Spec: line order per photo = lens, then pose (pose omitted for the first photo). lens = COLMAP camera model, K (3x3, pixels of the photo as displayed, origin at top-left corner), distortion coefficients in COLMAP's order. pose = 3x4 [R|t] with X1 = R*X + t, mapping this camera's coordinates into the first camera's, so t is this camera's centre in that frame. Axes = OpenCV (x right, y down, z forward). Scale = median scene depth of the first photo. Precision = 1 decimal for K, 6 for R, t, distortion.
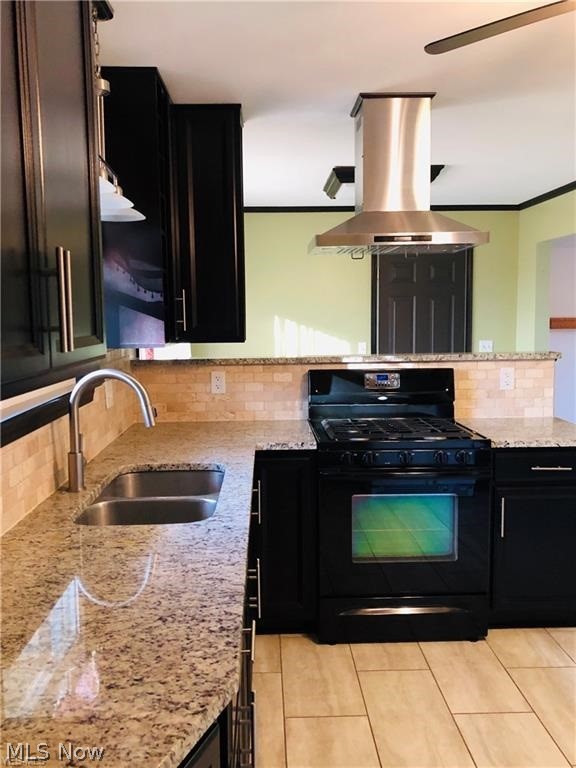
lens RADIAL K [[690.6, 0, 288.0], [0, 690.6, 384.0], [0, 0, 1]] dist [0.085405, -0.000960]
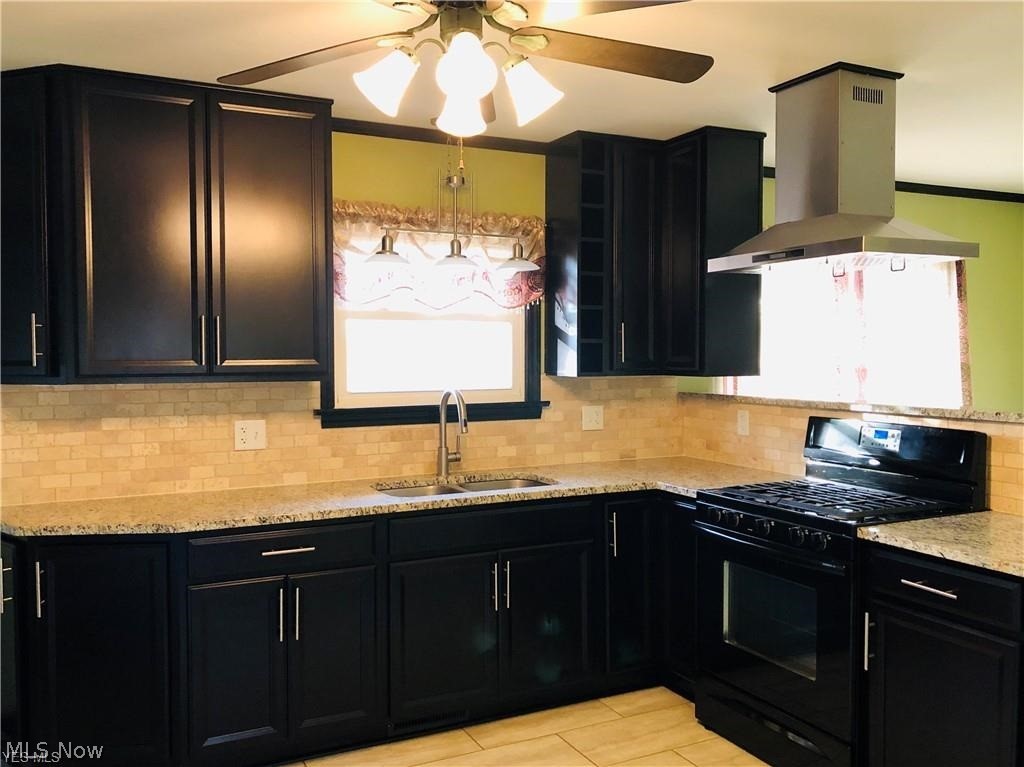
lens RADIAL K [[920.8, 0, 512.0], [0, 920.8, 383.5], [0, 0, 1]] dist [0.085405, -0.000960]
pose [[0.420767, 0.045042, -0.906050, 0.856084], [-0.094415, 0.995517, 0.005643, -0.031250], [0.902242, 0.083170, 0.423134, 0.224626]]
